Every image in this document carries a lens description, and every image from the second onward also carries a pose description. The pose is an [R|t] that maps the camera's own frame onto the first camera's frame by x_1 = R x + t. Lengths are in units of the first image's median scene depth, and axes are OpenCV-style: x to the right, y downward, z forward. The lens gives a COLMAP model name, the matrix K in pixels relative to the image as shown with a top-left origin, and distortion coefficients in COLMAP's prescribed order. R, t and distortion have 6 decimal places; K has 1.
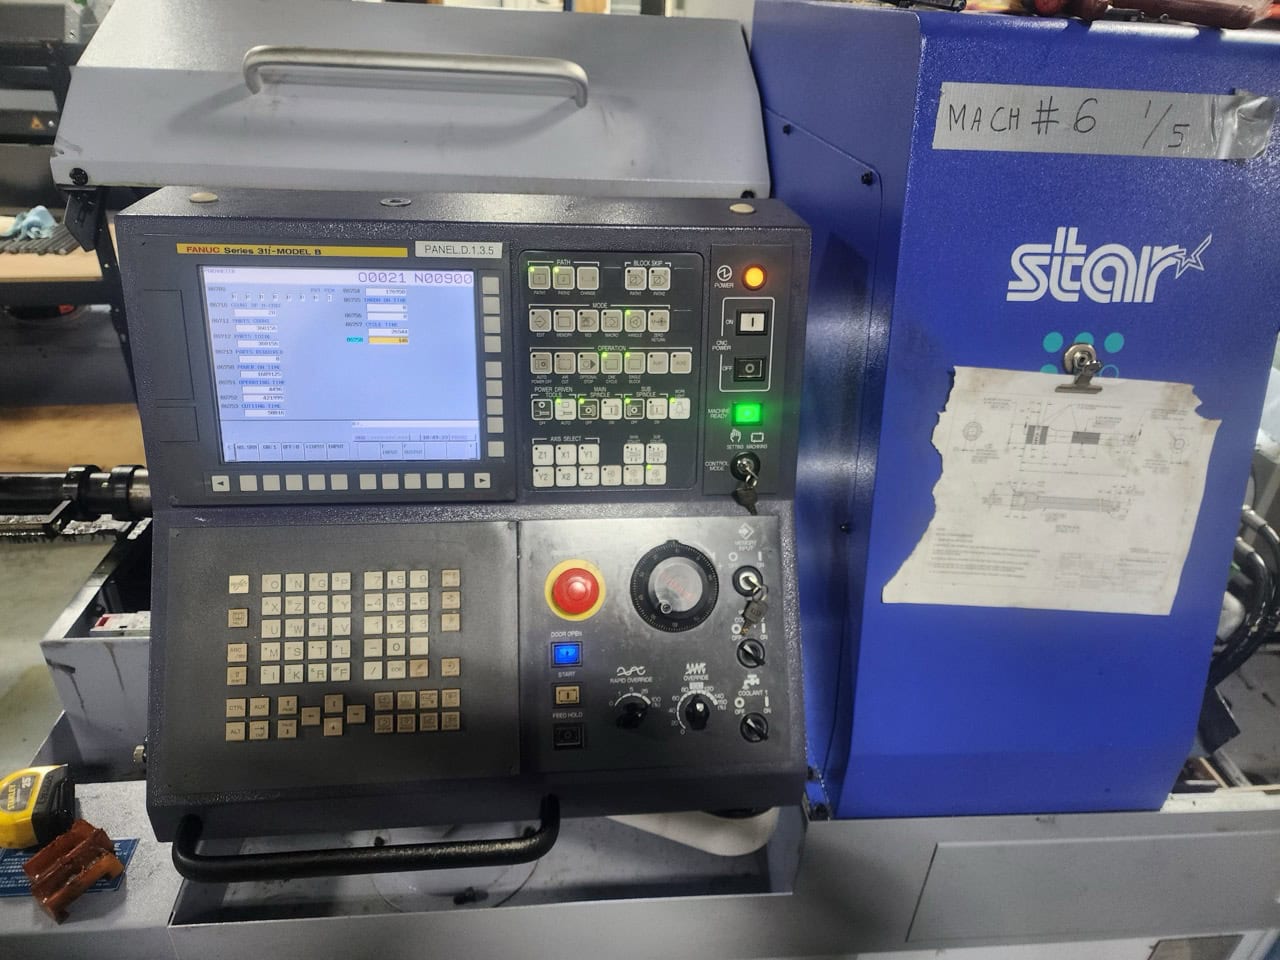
lens RADIAL K [[863.3, 0, 638.8], [0, 863.3, 479.3], [0, 0, 1]] dist [0.012293, -0.002949]
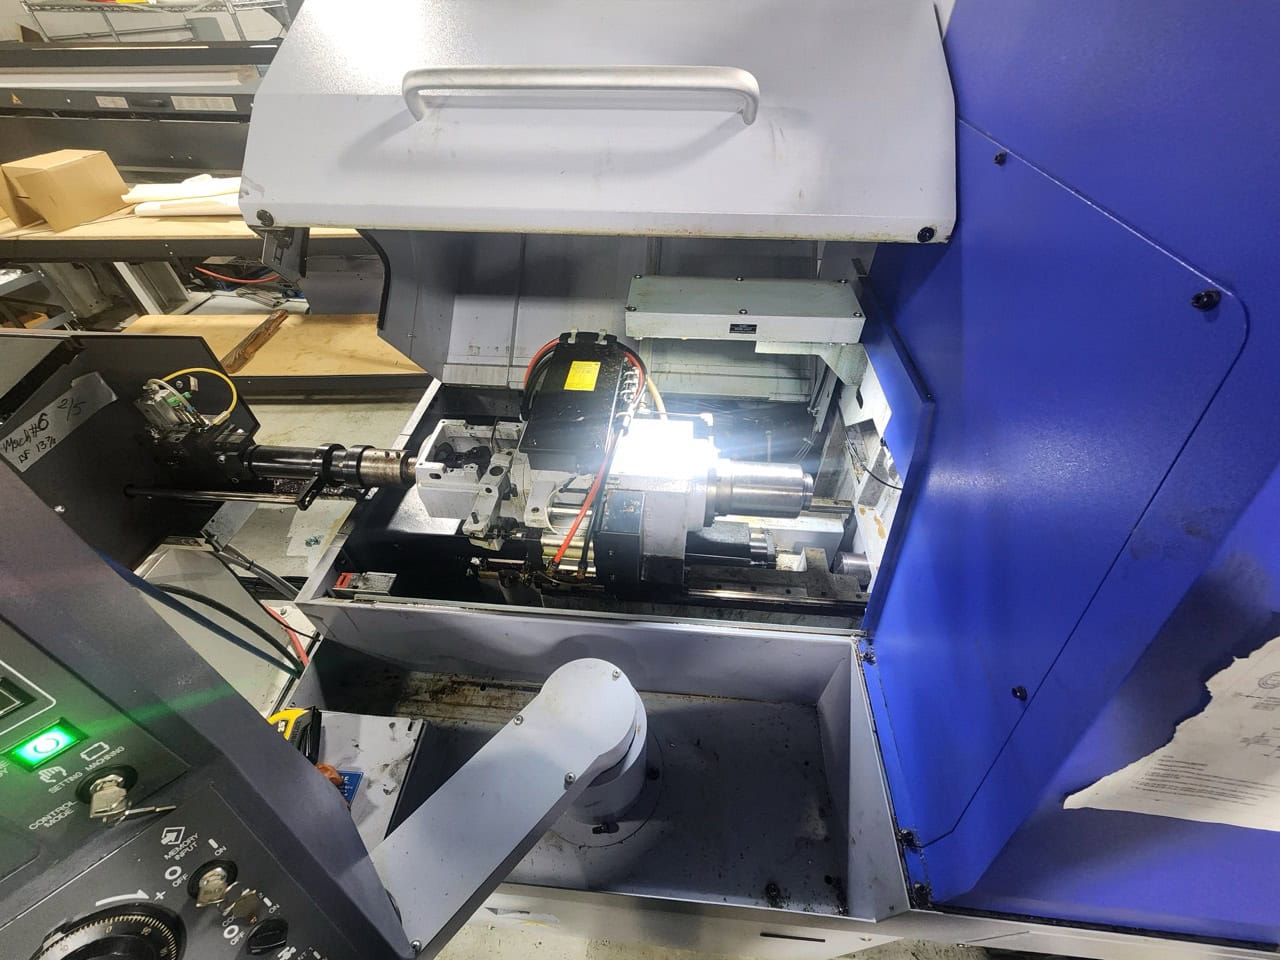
lens RADIAL K [[524.1, 0, 641.5], [0, 524.1, 479.5], [0, 0, 1]] dist [-0.000951, 0.000073]
pose [[0.983254, 0.090258, -0.158319, -0.059535], [-0.046074, 0.963634, 0.263225, -0.217038], [0.176320, -0.251523, 0.951655, 0.368962]]
